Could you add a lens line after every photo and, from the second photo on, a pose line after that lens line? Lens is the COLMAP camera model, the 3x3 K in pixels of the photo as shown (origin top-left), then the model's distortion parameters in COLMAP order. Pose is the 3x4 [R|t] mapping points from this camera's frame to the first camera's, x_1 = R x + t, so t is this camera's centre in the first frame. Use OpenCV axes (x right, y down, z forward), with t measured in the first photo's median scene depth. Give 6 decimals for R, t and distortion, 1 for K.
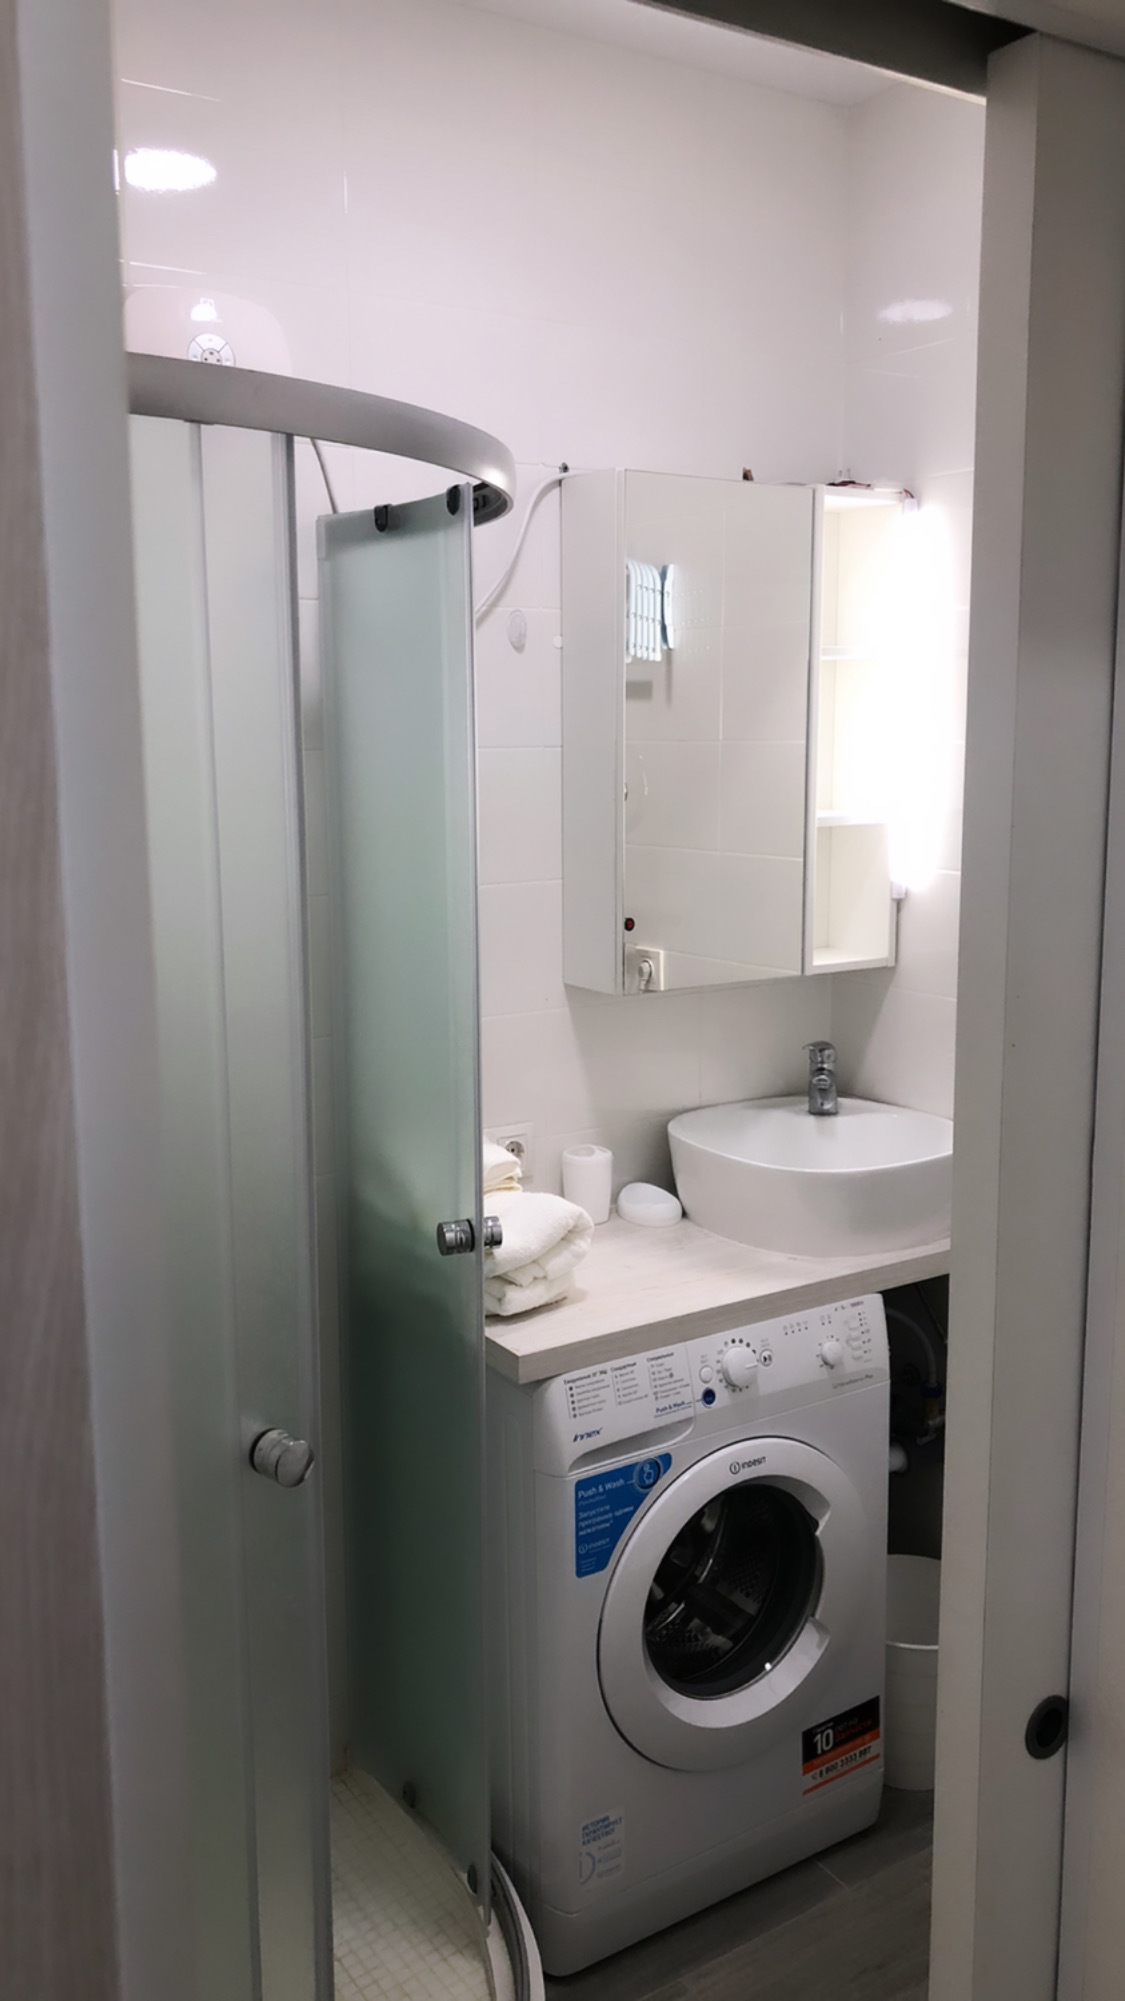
lens RADIAL K [[1664.7, 0, 565.9], [0, 1664.7, 999.4], [0, 0, 1]] dist [0.085310, 0.002444]
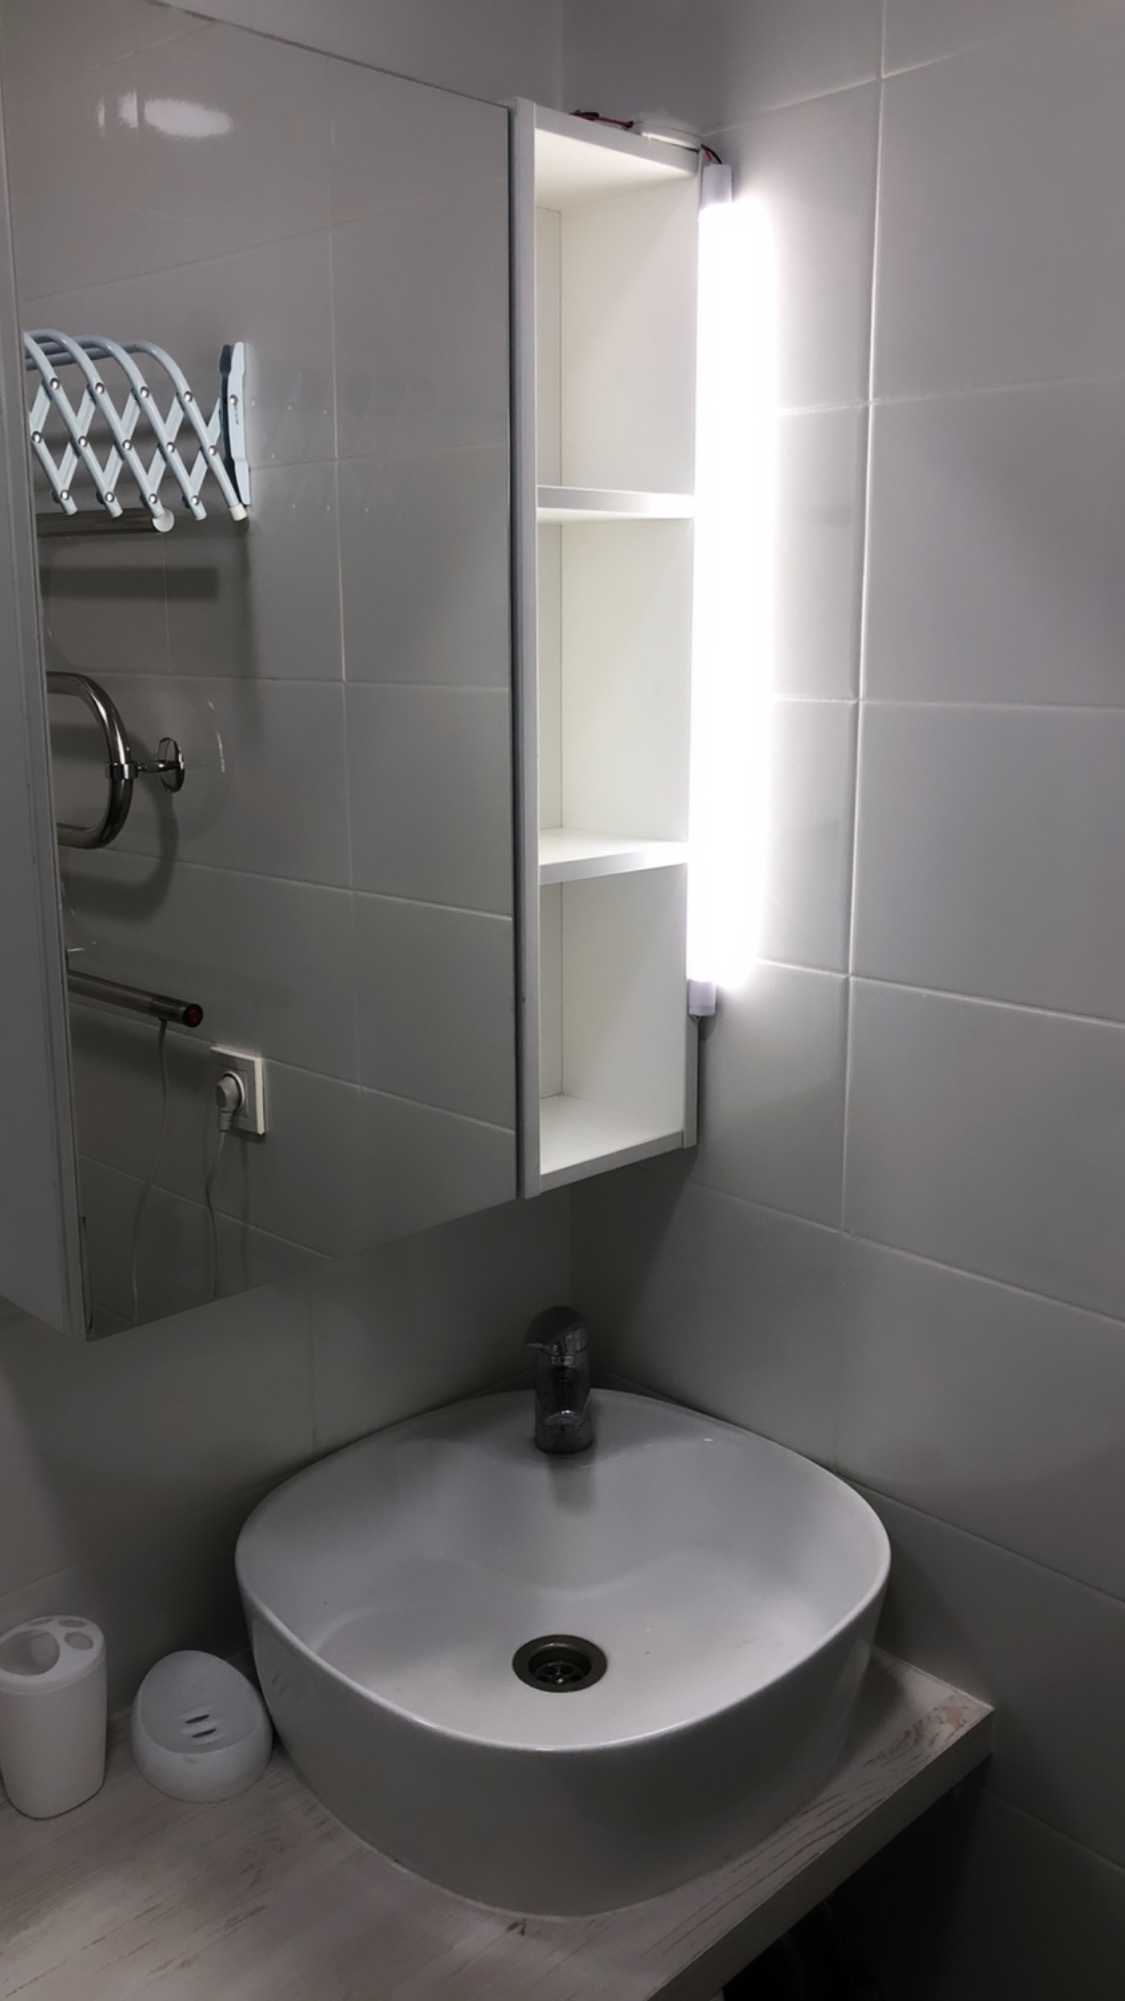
lens RADIAL K [[1664.7, 0, 565.9], [0, 1664.7, 999.4], [0, 0, 1]] dist [0.085310, 0.002444]
pose [[0.982098, -0.036378, 0.184824, 0.068082], [0.026446, 0.998085, 0.055921, -0.093790], [-0.186504, -0.050032, 0.981179, 0.524123]]
